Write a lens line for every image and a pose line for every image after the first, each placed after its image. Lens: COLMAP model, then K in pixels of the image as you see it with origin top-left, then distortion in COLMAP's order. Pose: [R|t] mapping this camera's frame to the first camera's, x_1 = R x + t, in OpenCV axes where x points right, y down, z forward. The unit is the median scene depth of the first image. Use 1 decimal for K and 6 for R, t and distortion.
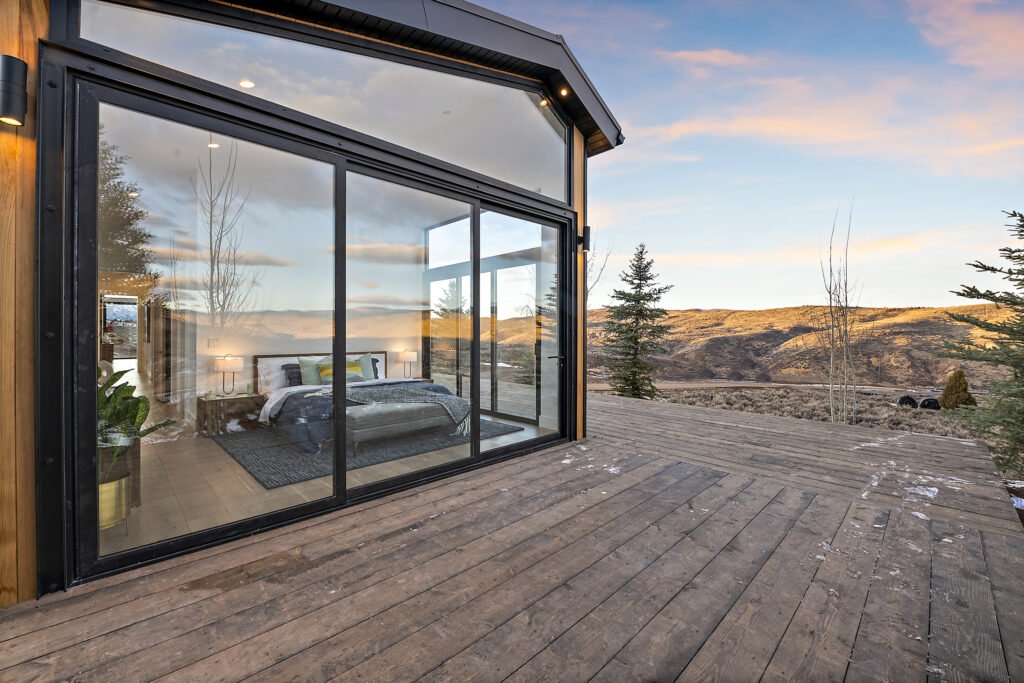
lens RADIAL K [[416.0, 0, 512.0], [0, 416.0, 341.5], [0, 0, 1]] dist [-0.001147, -0.000288]
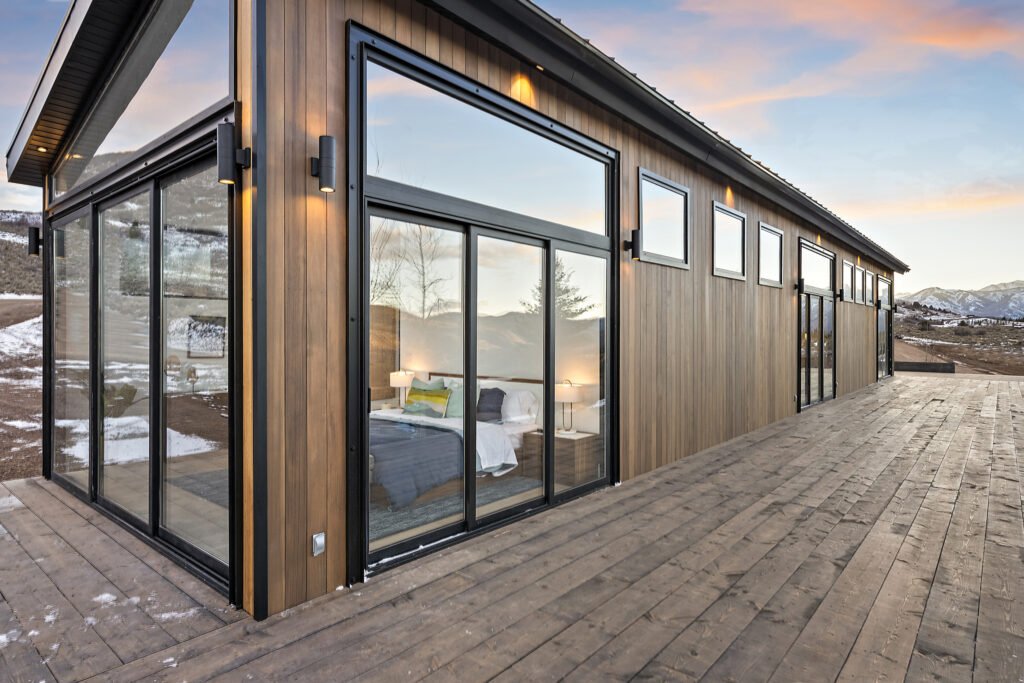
lens RADIAL K [[582.9, 0, 512.0], [0, 582.9, 341.5], [0, 0, 1]] dist [-0.002542, -0.001668]
pose [[0.080390, 0.007650, -0.996734, 0.799420], [-0.014645, 0.999872, 0.006493, -0.050643], [0.996656, 0.014075, 0.080492, 1.262080]]
